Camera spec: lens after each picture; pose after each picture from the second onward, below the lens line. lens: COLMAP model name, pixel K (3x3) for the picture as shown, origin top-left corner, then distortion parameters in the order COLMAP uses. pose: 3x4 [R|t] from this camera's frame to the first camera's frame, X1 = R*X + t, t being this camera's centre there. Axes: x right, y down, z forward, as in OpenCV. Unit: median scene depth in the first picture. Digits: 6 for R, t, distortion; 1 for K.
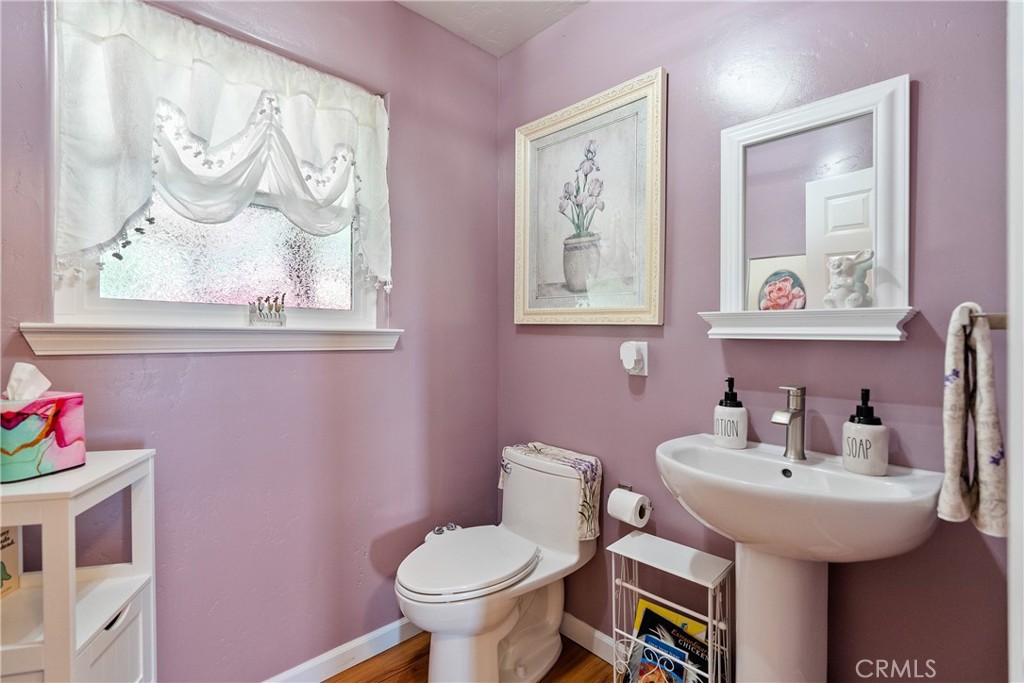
lens RADIAL K [[474.2, 0, 513.8], [0, 474.2, 345.0], [0, 0, 1]] dist [-0.008879, 0.002663]
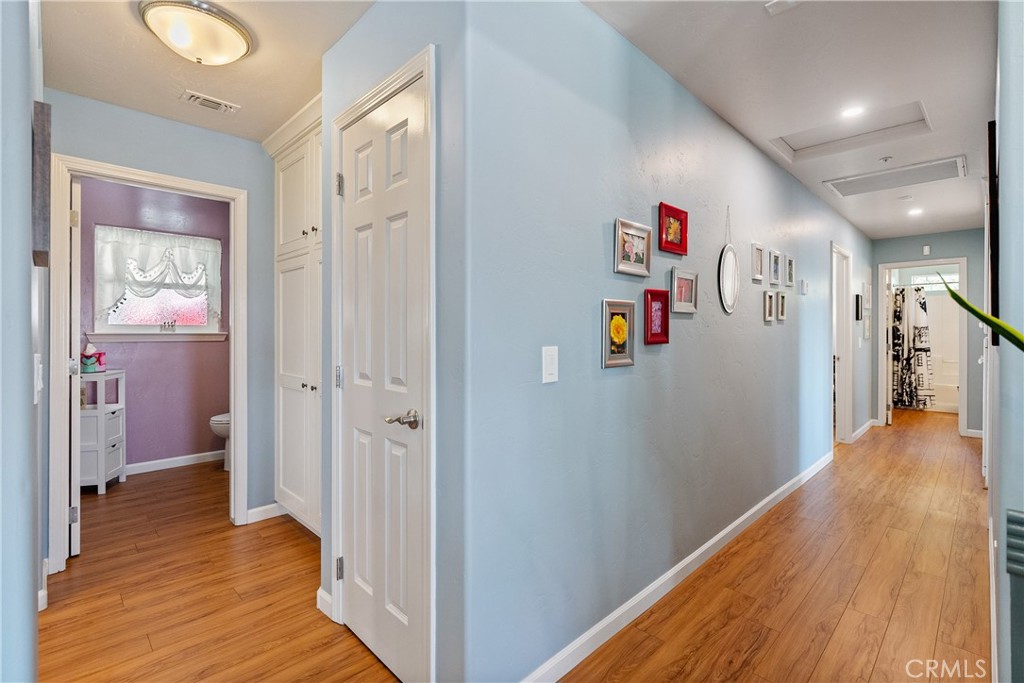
lens RADIAL K [[474.2, 0, 511.0], [0, 474.2, 333.5], [0, 0, 1]] dist [-0.008879, 0.002663]
pose [[0.999482, -0.011004, 0.030230, 1.535448], [0.011742, 0.999634, -0.024357, 0.063839], [-0.029951, 0.024699, 0.999246, -1.995293]]
